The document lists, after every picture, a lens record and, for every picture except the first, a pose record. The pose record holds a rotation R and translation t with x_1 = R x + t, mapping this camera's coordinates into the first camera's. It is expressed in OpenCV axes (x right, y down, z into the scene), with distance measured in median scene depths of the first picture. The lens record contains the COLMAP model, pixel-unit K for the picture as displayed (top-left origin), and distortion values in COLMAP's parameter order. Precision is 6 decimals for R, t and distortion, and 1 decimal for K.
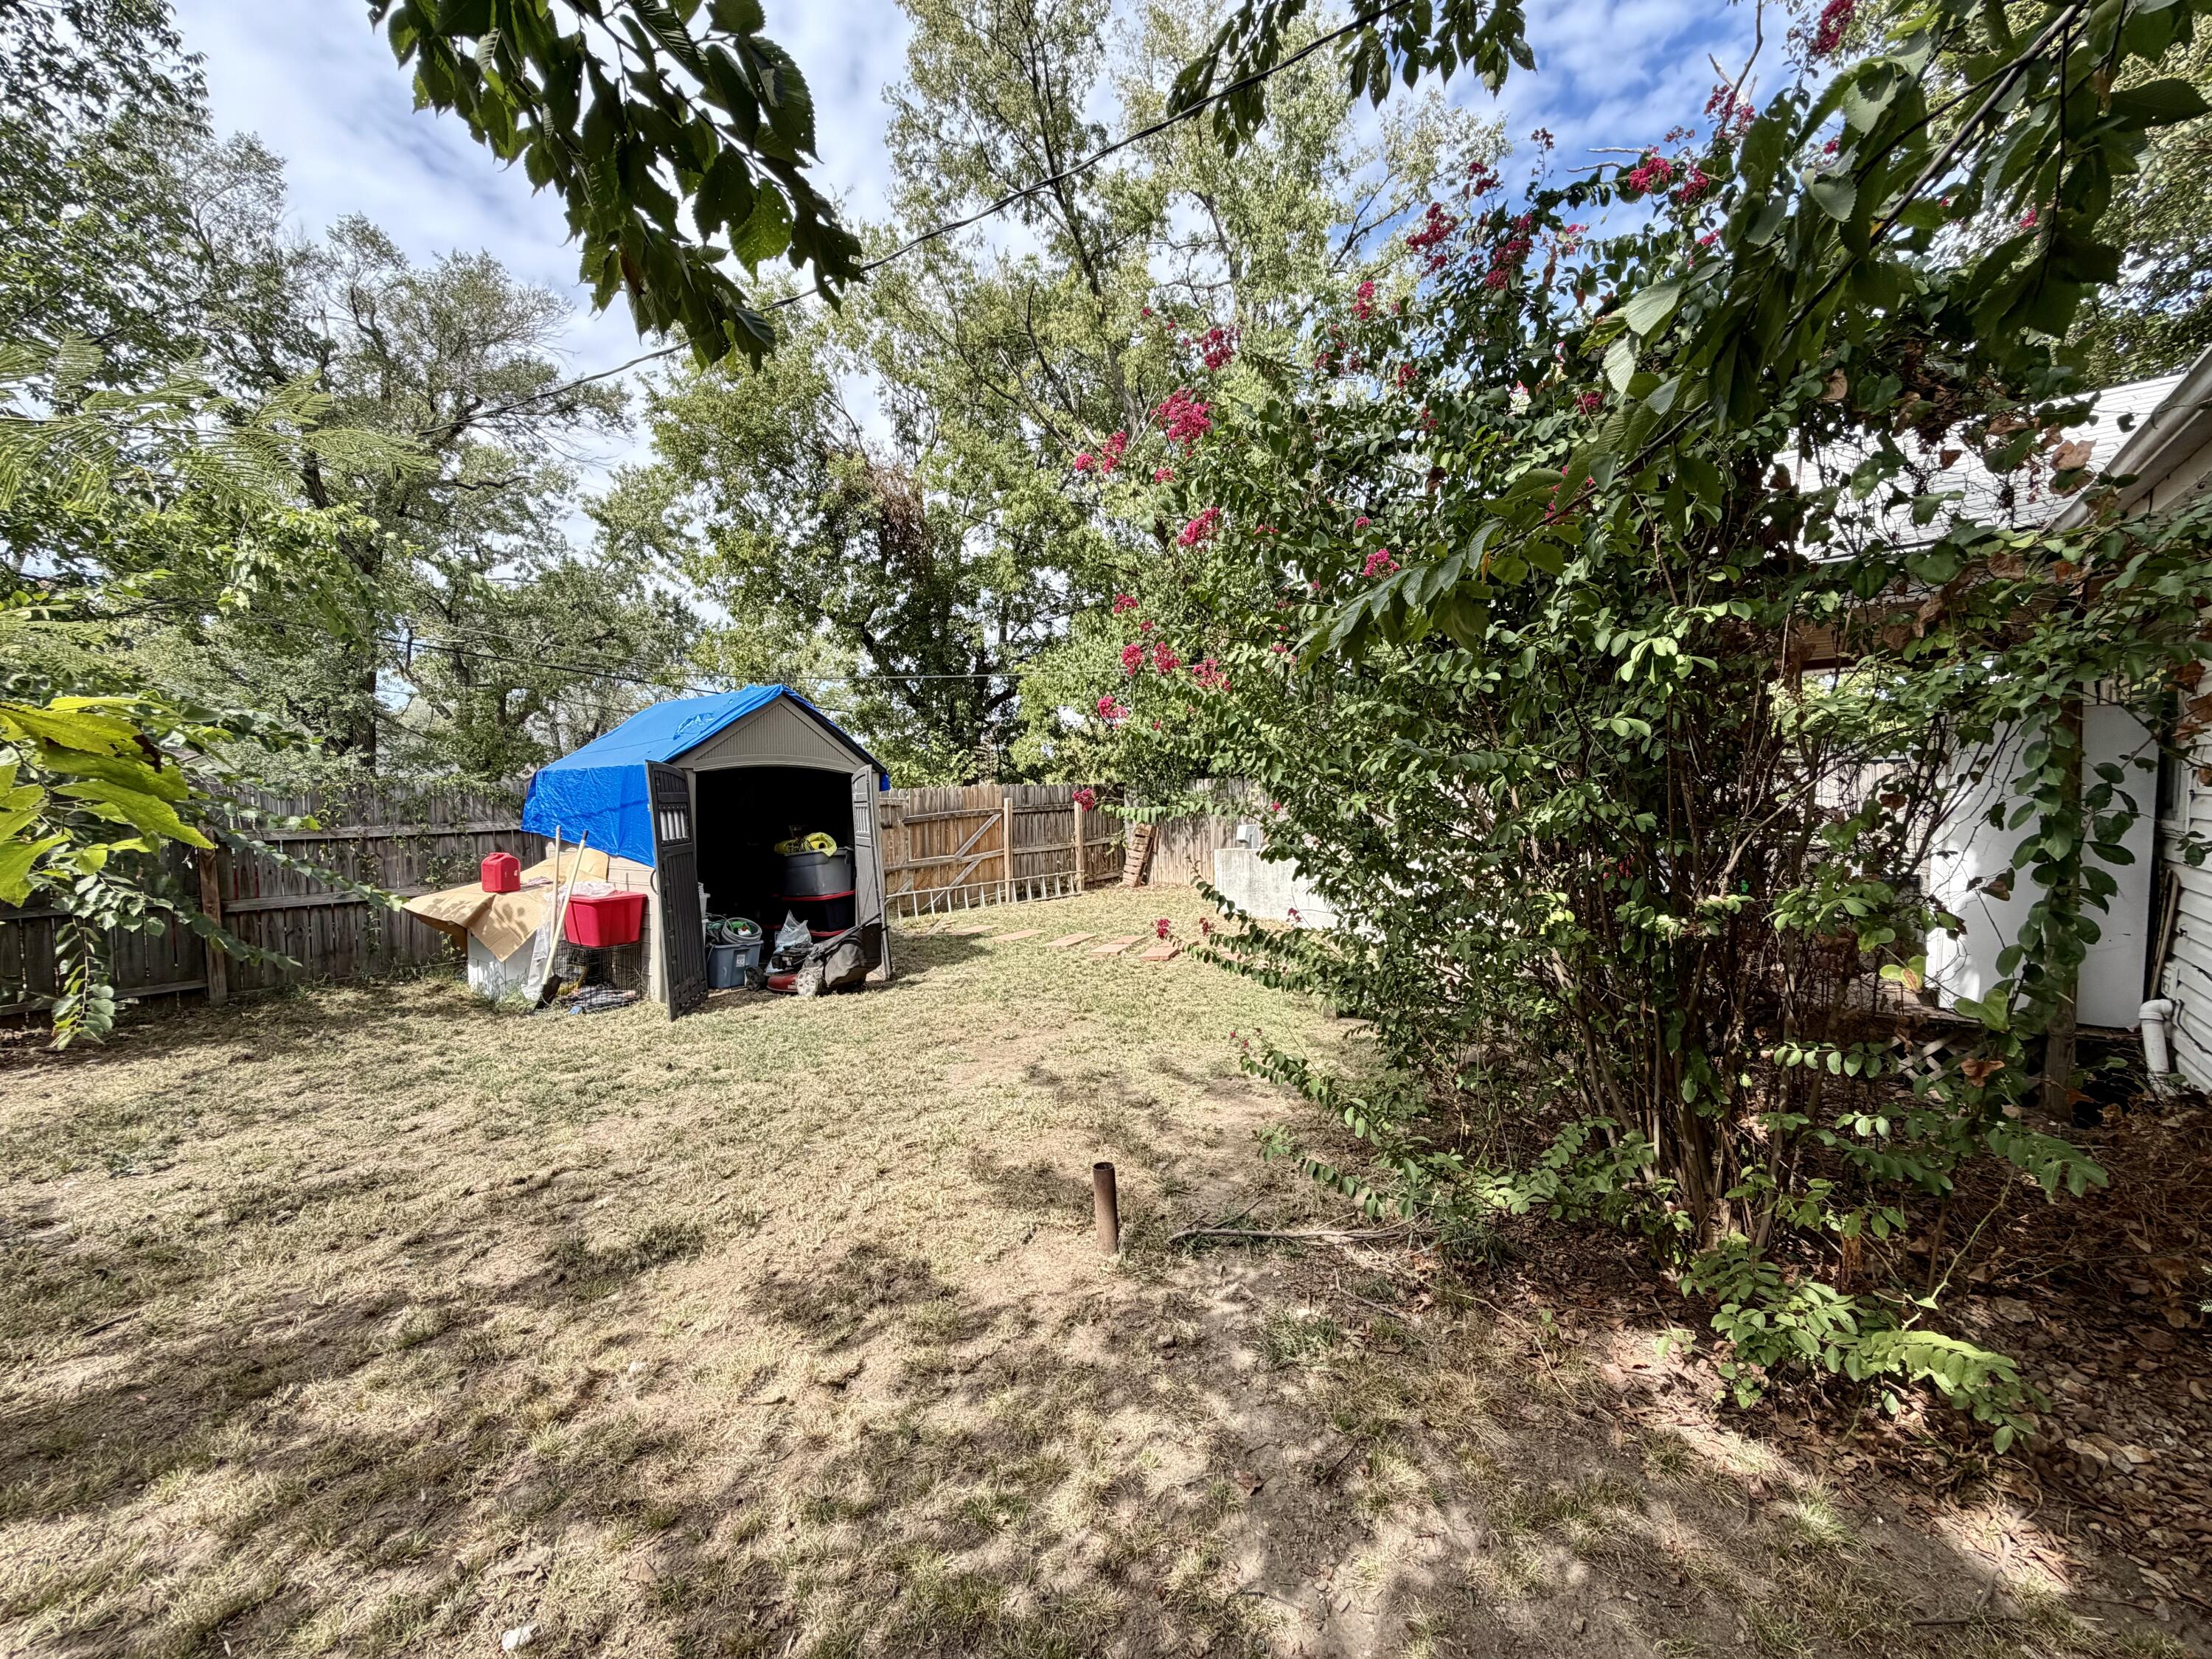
lens RADIAL K [[876.8, 0, 1108.2], [0, 876.8, 829.8], [0, 0, 1]] dist [0.000327, 0.000131]
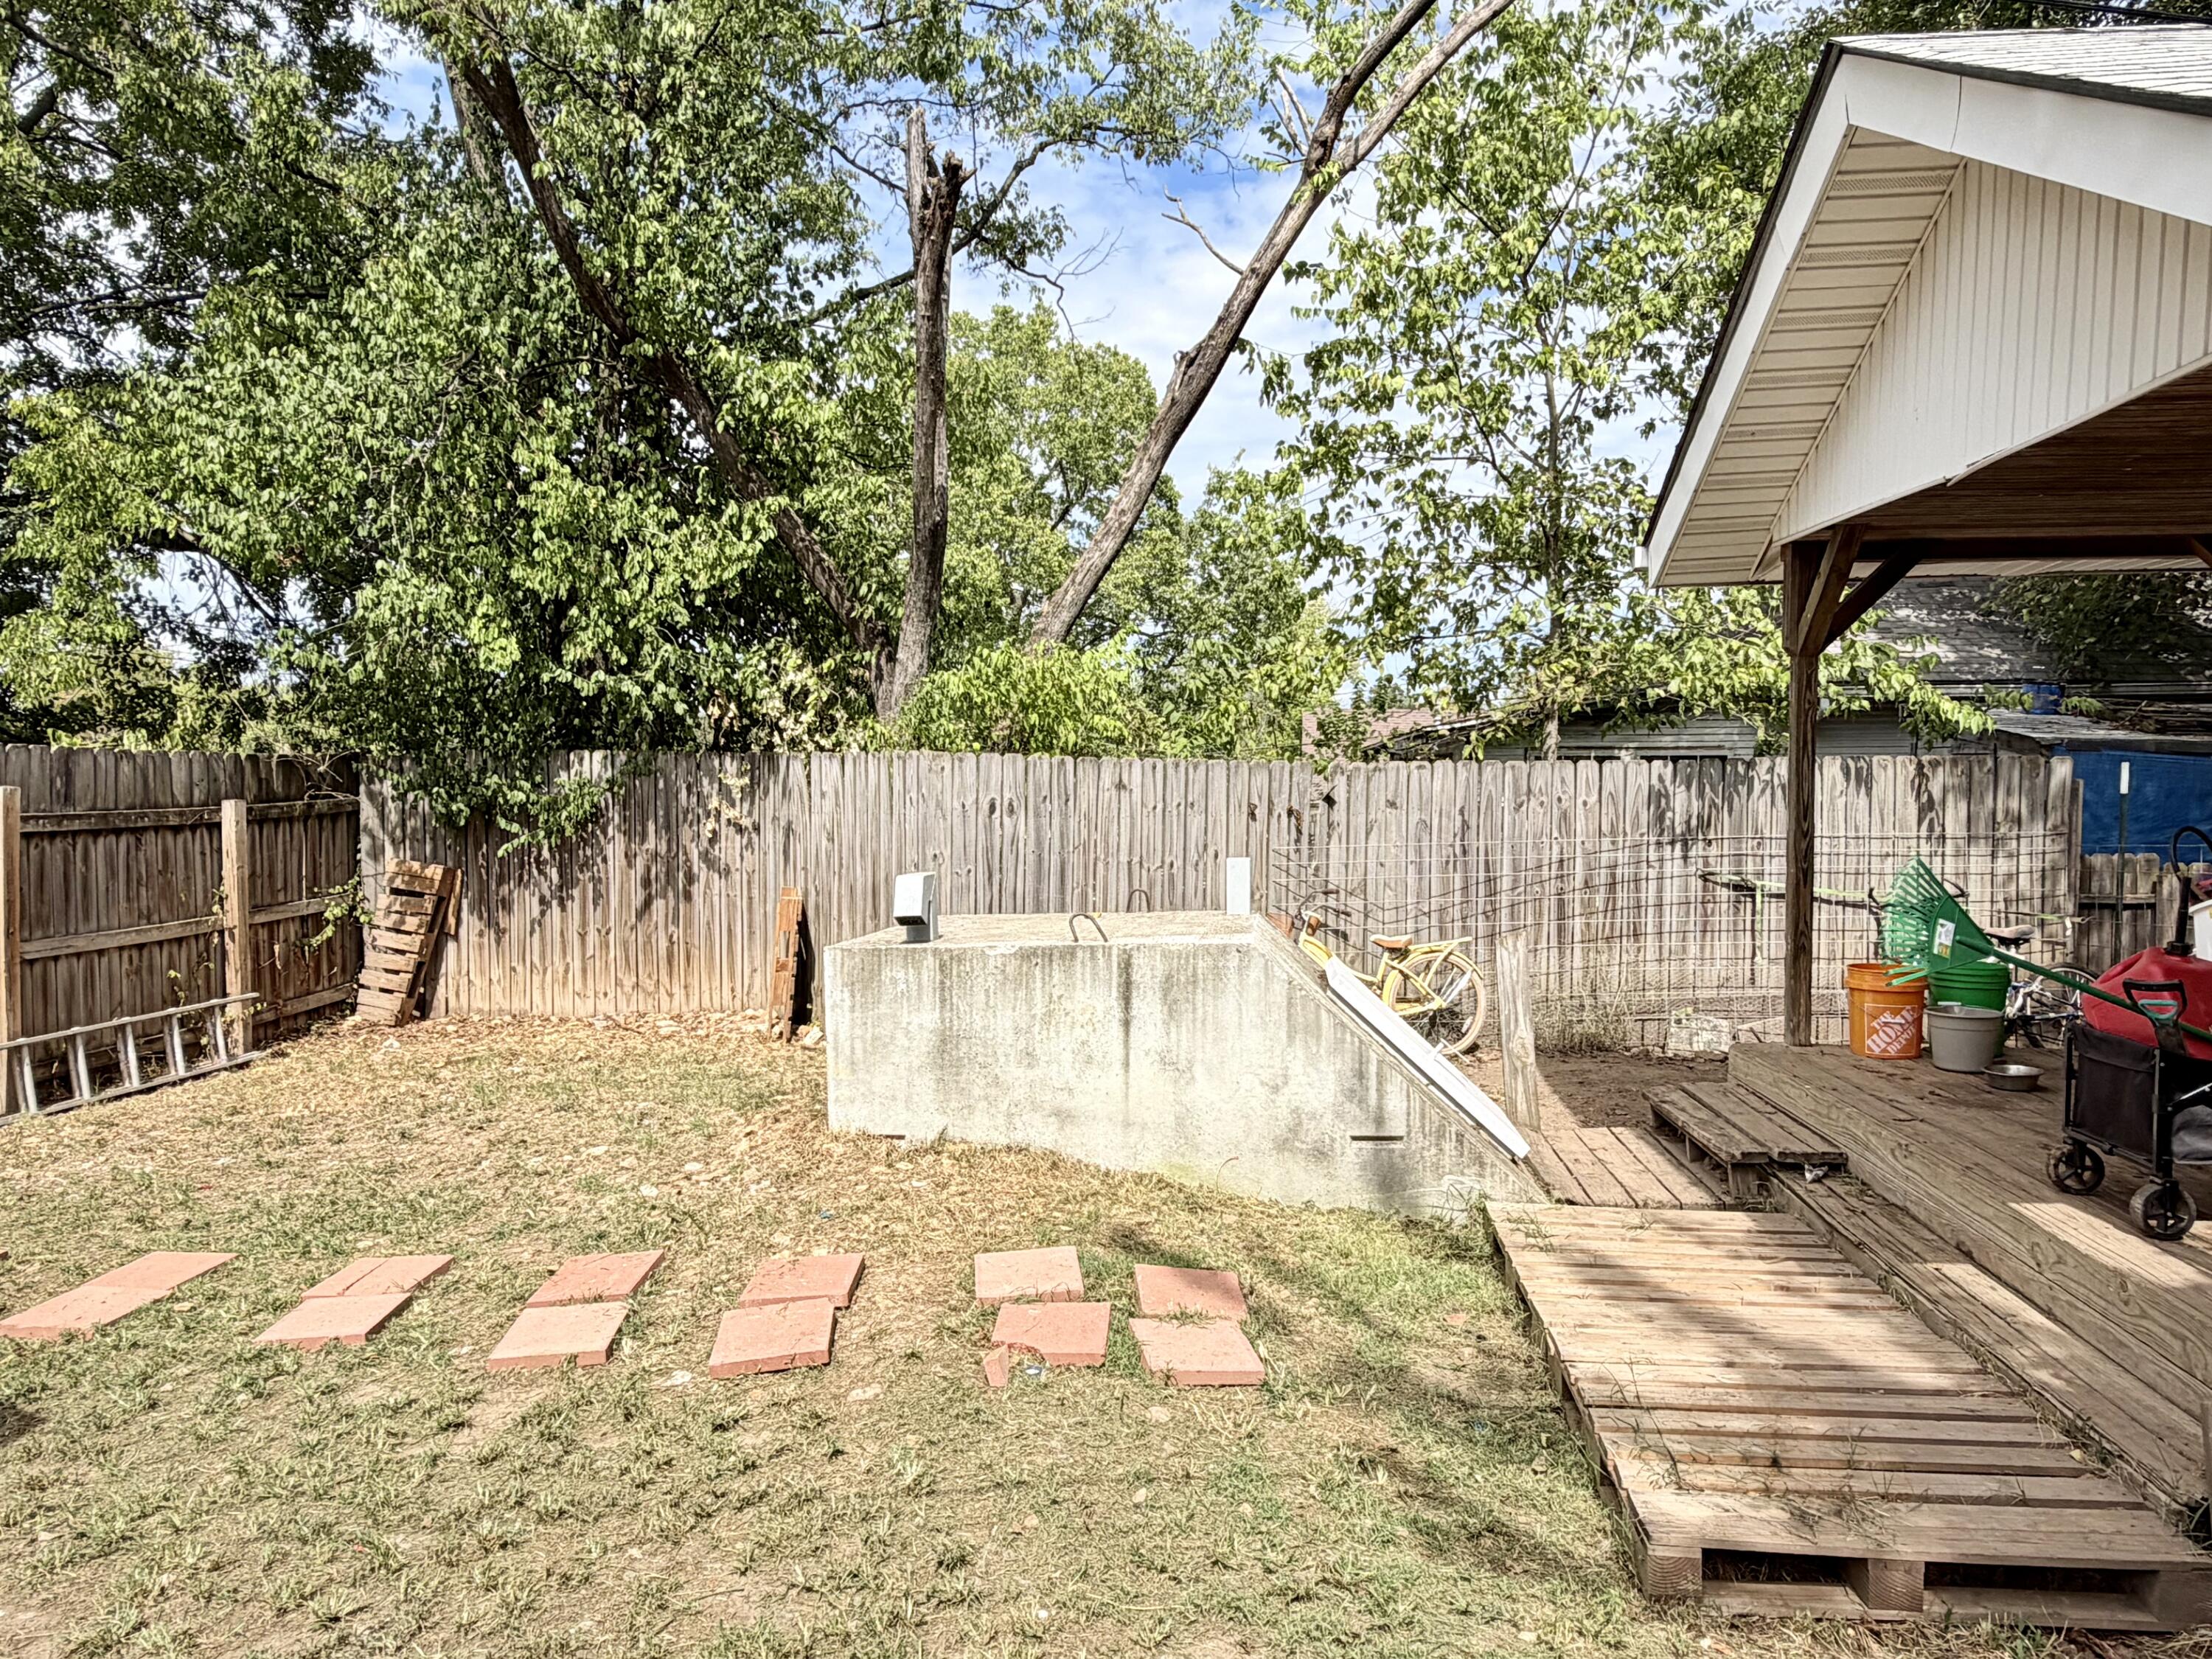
lens RADIAL K [[1502.4, 0, 1099.4], [0, 1502.4, 843.2], [0, 0, 1]] dist [-0.007591, -0.001371]
pose [[0.845364, 0.005445, 0.534163, -0.060233], [0.000087, 0.999947, -0.010330, -0.008216], [-0.534191, 0.008779, 0.845318, 0.286389]]
